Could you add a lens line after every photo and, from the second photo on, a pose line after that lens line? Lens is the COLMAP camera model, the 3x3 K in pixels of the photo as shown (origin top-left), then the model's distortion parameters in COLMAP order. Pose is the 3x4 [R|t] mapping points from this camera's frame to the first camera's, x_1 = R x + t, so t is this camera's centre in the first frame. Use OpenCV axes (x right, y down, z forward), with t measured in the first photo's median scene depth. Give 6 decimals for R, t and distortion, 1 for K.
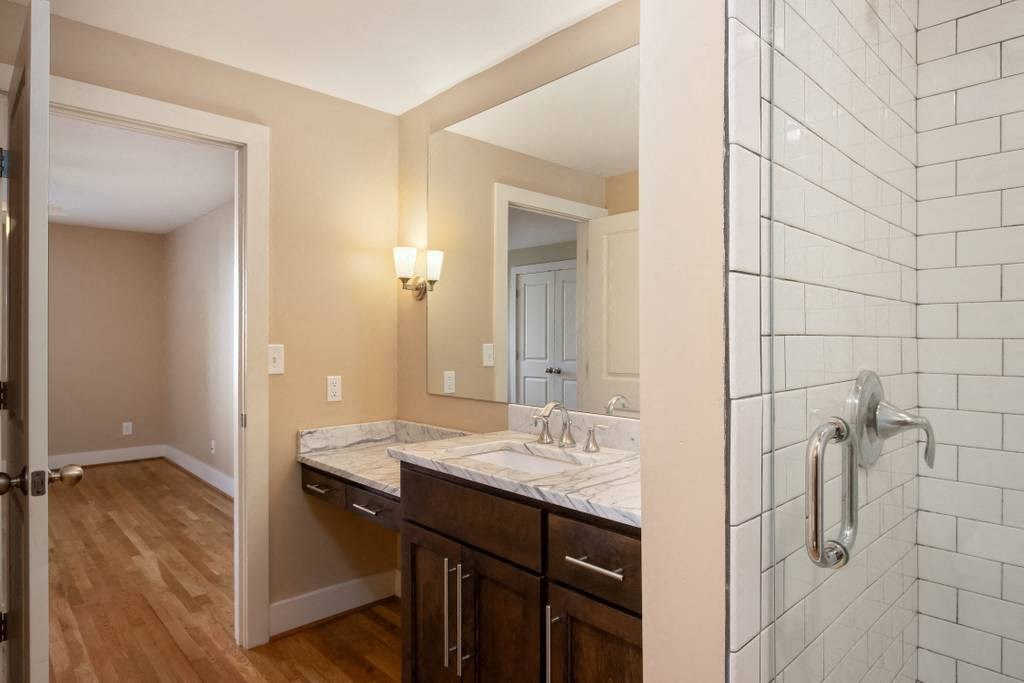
lens RADIAL K [[534.2, 0, 493.2], [0, 534.2, 337.8], [0, 0, 1]] dist [-0.004092, -0.000677]
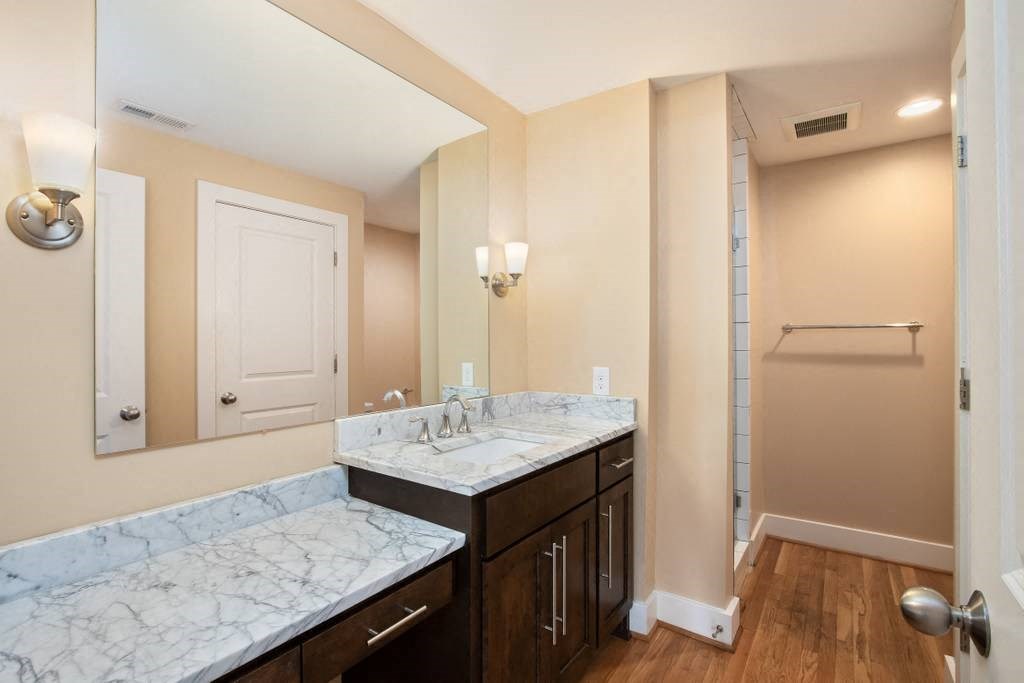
lens RADIAL K [[484.4, 0, 512.0], [0, 484.4, 341.5], [0, 0, 1]] dist [-0.003629, -0.000858]
pose [[-0.173784, 0.000446, 0.984784, -0.947643], [0.000549, 1.000000, -0.000355, 0.010745], [-0.984784, 0.000479, -0.173784, 1.158024]]
